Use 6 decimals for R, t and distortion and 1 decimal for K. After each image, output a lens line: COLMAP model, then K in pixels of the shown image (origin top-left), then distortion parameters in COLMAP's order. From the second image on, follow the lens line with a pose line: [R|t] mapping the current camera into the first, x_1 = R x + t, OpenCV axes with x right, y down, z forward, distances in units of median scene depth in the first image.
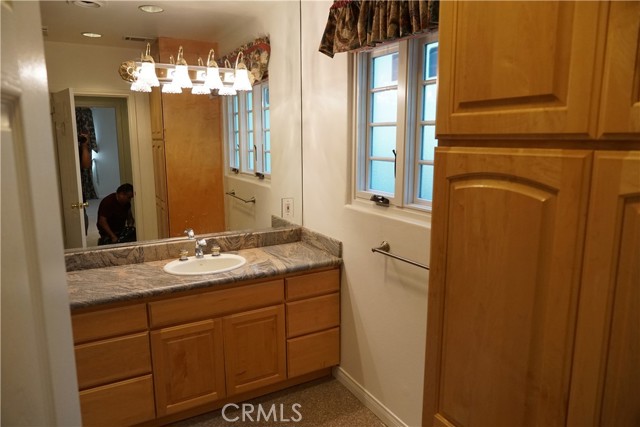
lens RADIAL K [[433.9, 0, 319.9], [0, 433.9, 213.1], [0, 0, 1]] dist [-0.042354, 0.045636]
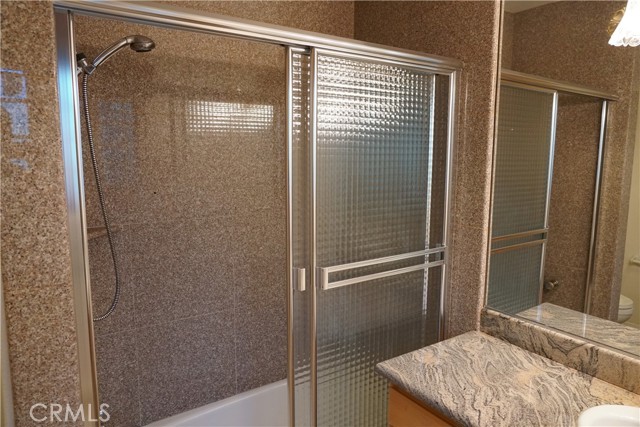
lens RADIAL K [[433.9, 0, 318.6], [0, 433.9, 214.7], [0, 0, 1]] dist [-0.042354, 0.045636]
pose [[0.090968, 0.146932, -0.984955, 0.073791], [-0.169704, 0.976876, 0.130053, -0.106345], [0.981288, 0.155320, 0.113799, 0.596380]]
